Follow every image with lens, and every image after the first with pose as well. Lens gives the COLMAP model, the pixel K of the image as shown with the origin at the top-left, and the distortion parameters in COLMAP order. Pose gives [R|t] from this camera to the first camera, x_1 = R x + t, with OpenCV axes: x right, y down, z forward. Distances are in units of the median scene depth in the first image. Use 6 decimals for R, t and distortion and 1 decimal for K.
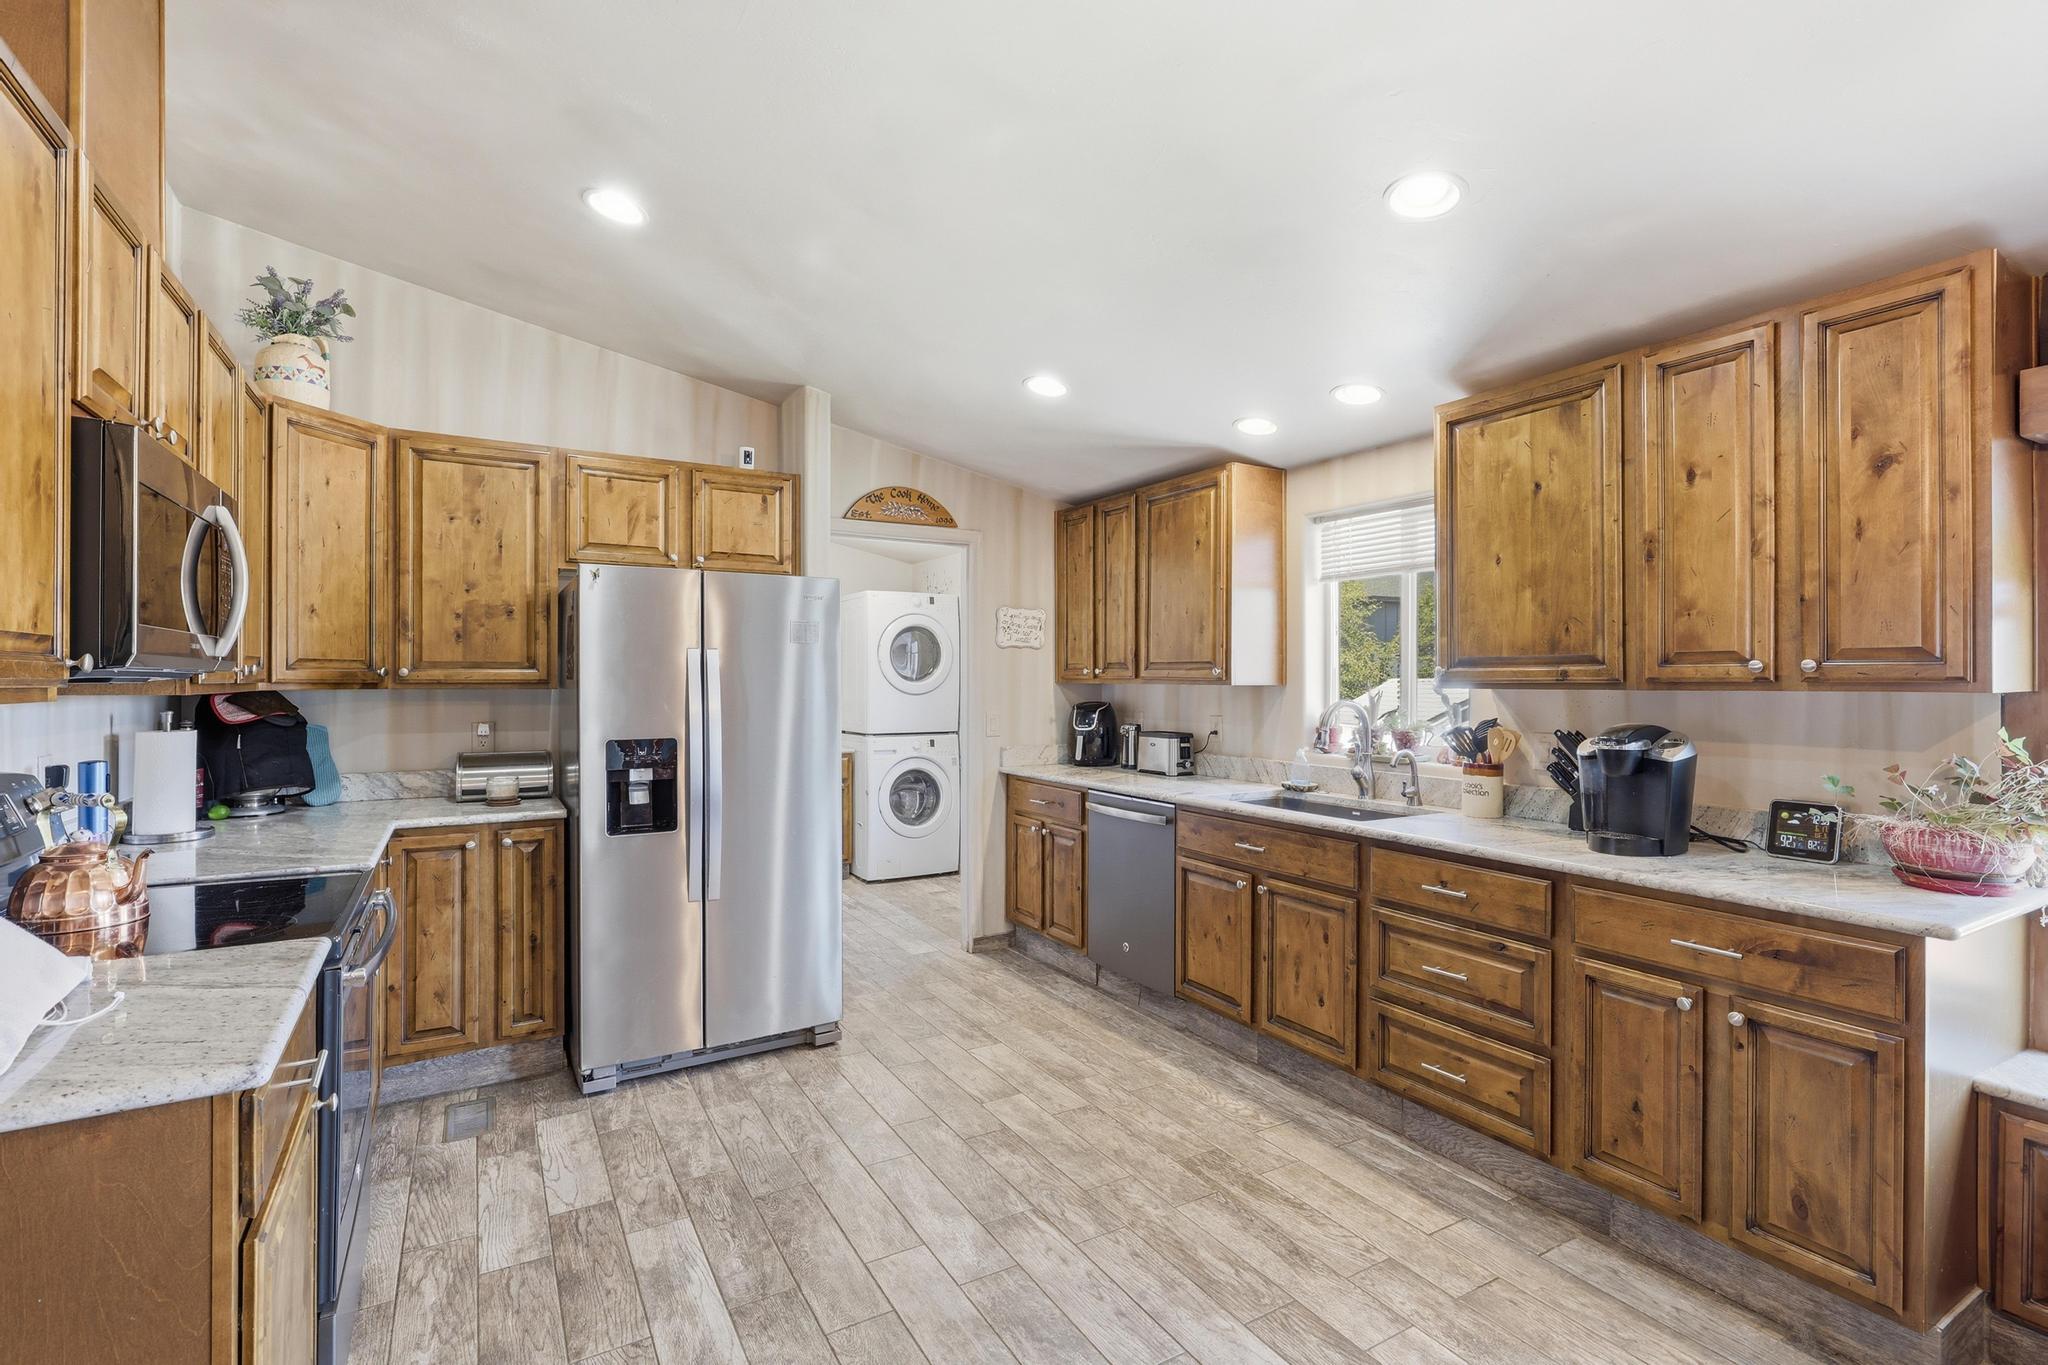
lens RADIAL K [[951.5, 0, 1021.8], [0, 951.5, 678.2], [0, 0, 1]] dist [-0.001429, 0.000180]
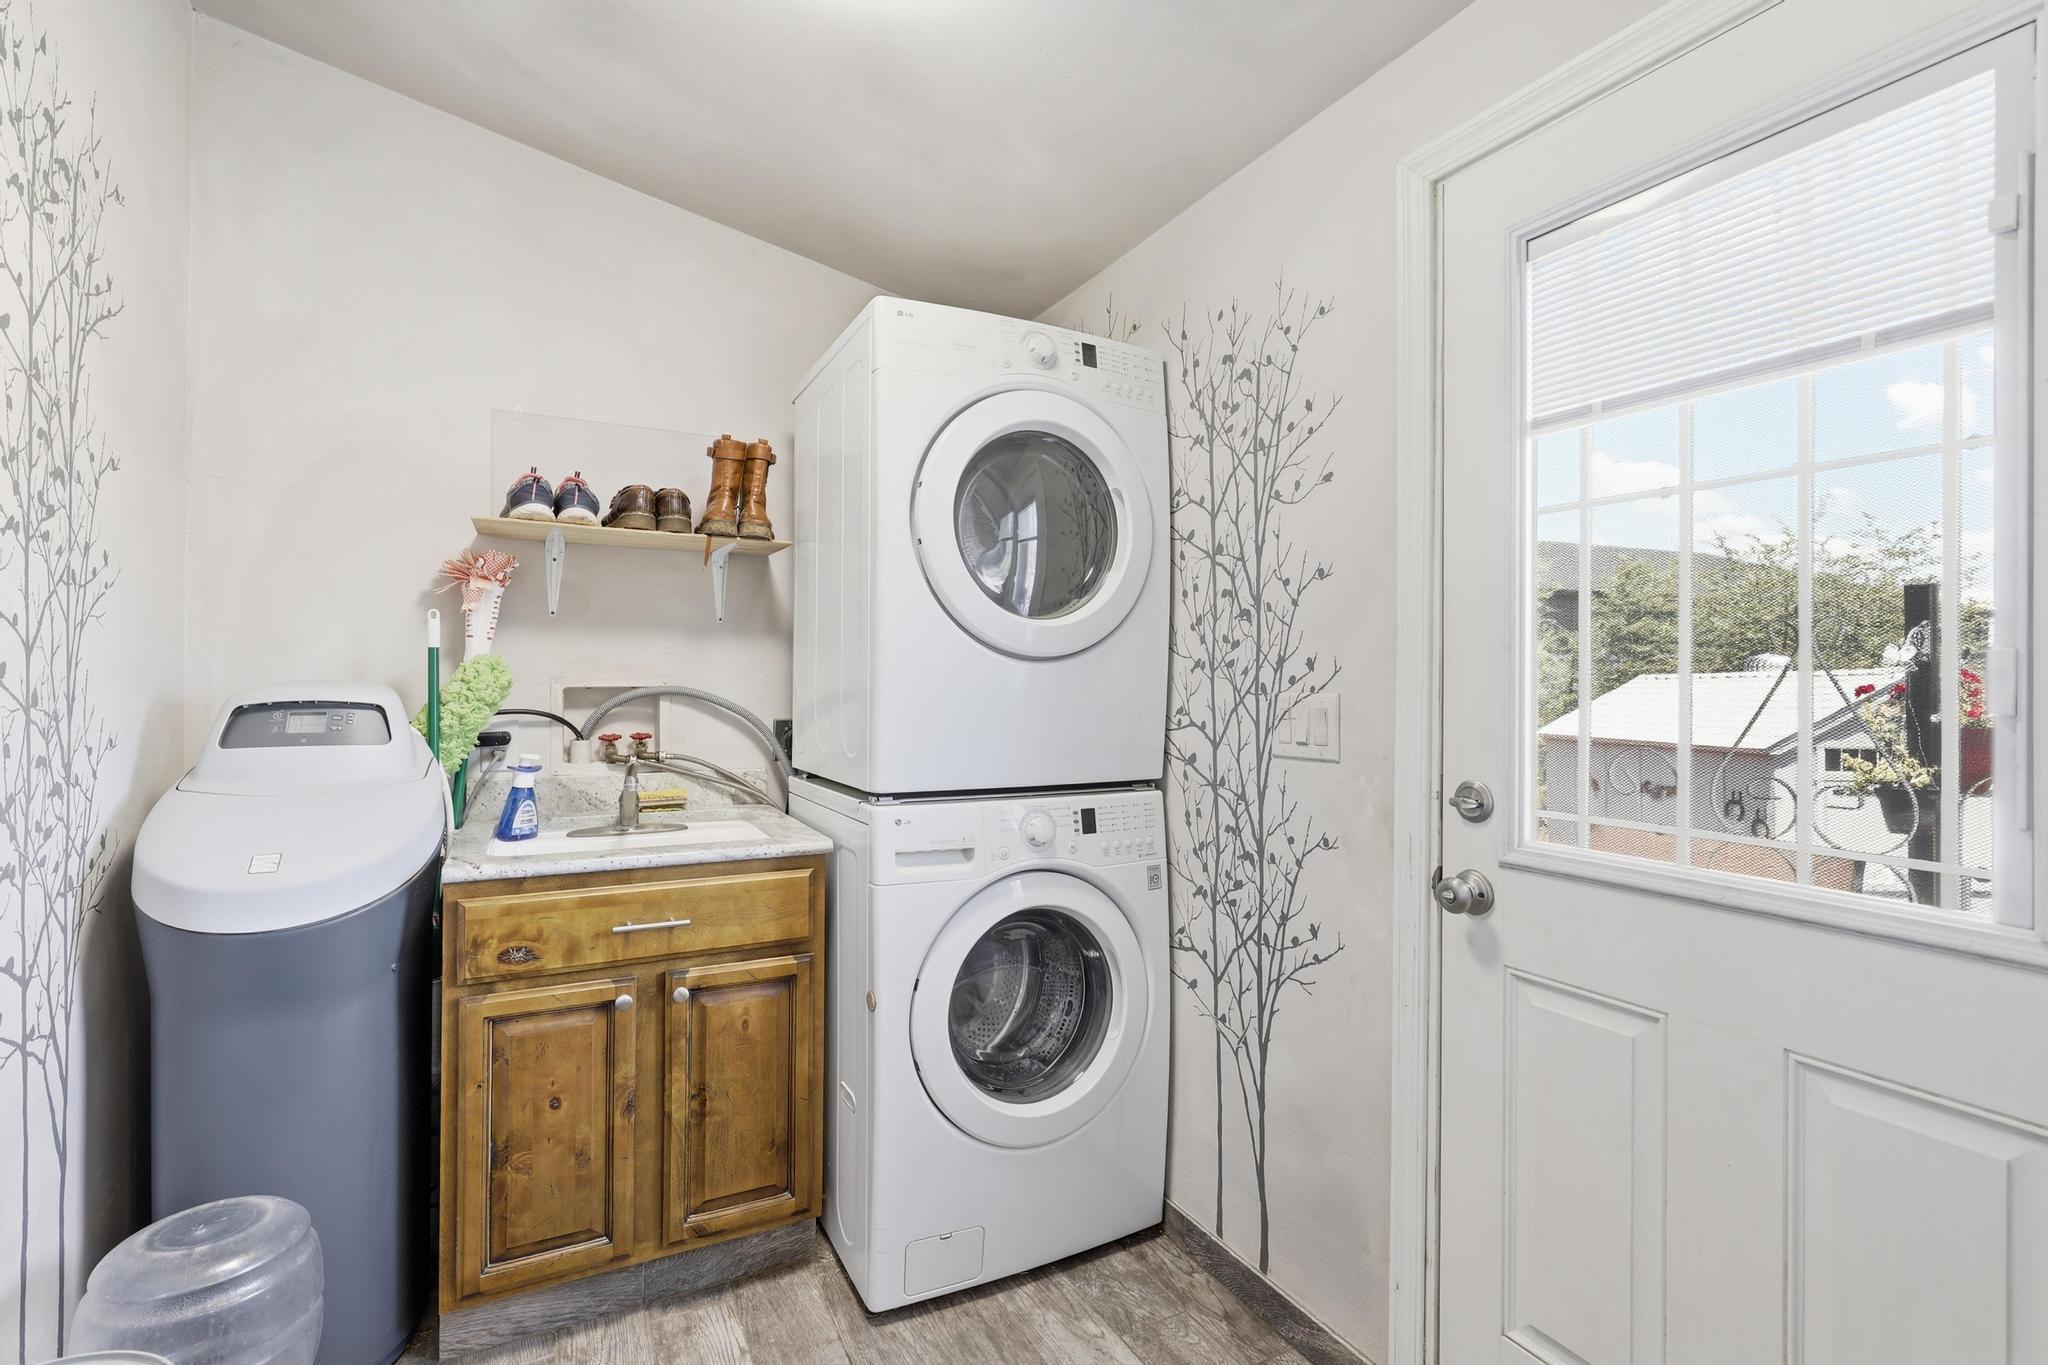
lens RADIAL K [[951.5, 0, 1034.1], [0, 951.5, 681.6], [0, 0, 1]] dist [-0.001429, 0.000180]
pose [[0.998346, 0.003539, -0.057382, -0.178763], [-0.003593, 0.999993, -0.000829, 0.046144], [0.057378, 0.001034, 0.998352, 1.322076]]
